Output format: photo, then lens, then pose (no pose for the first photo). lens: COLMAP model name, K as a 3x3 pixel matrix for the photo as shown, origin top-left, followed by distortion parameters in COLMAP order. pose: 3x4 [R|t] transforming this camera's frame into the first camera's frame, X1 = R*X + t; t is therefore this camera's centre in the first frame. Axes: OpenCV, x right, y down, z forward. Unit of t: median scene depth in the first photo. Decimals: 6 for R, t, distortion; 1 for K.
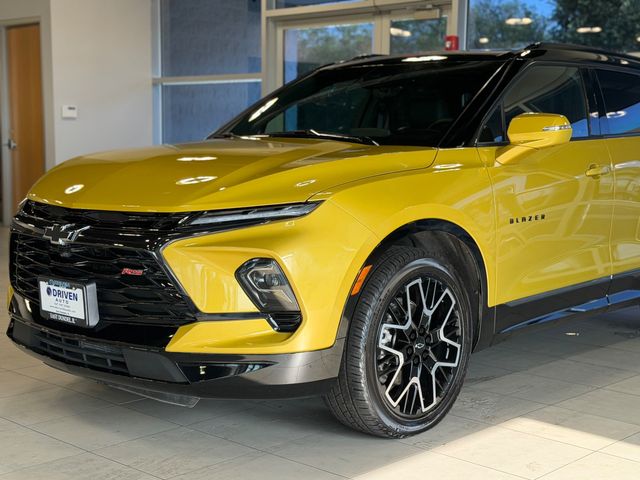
lens RADIAL K [[989.9, 0, 319.5], [0, 989.9, 239.1], [0, 0, 1]] dist [0.152232, 0.000000]
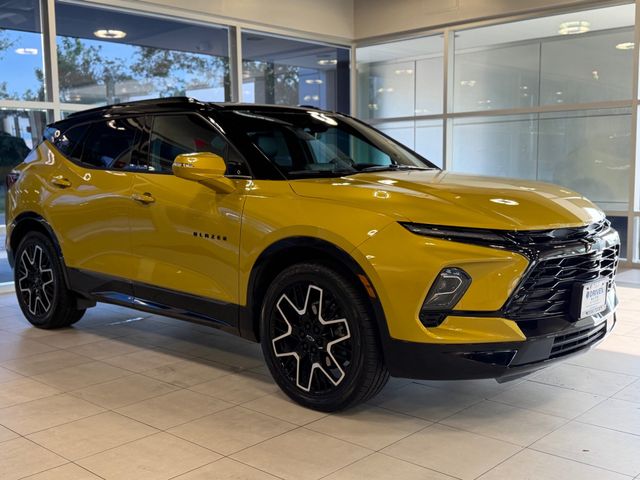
lens RADIAL K [[708.0, 0, 318.2], [0, 708.0, 240.7], [0, 0, 1]] dist [0.071259, 0.000000]
pose [[-0.006487, -0.120783, 0.992658, -1.108040], [0.111417, 0.986410, 0.120751, -0.157285], [-0.993753, 0.111382, 0.007059, 1.273995]]
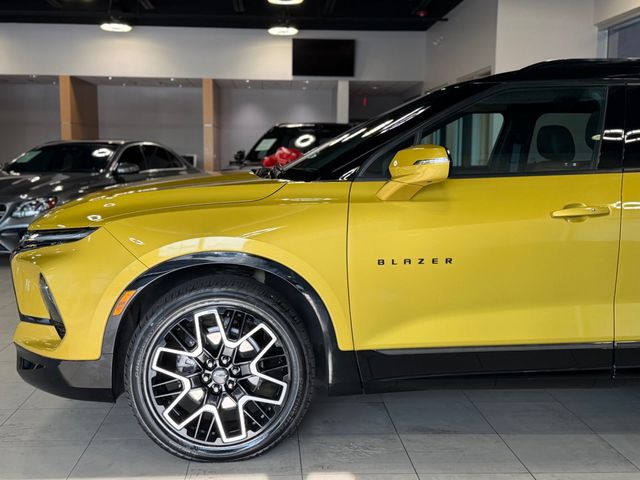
lens RADIAL K [[801.4, 0, 321.2], [0, 801.4, 225.8], [0, 0, 1]] dist [0.079283, 0.000000]
pose [[0.722557, 0.054198, -0.689184, 0.716751], [-0.069320, 0.997578, 0.005774, -0.056145], [0.687827, 0.043602, 0.724564, 0.456498]]
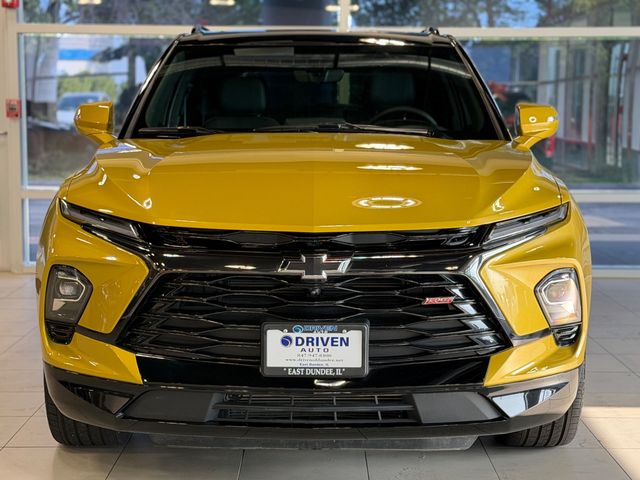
lens RADIAL K [[1199.4, 0, 318.9], [0, 1199.4, 240.1], [0, 0, 1]] dist [0.076332, 0.000000]
pose [[0.749718, -0.082365, 0.656612, -0.820041], [0.081721, 0.996153, 0.031649, -0.051482], [-0.656693, 0.029931, 0.753564, 0.263228]]
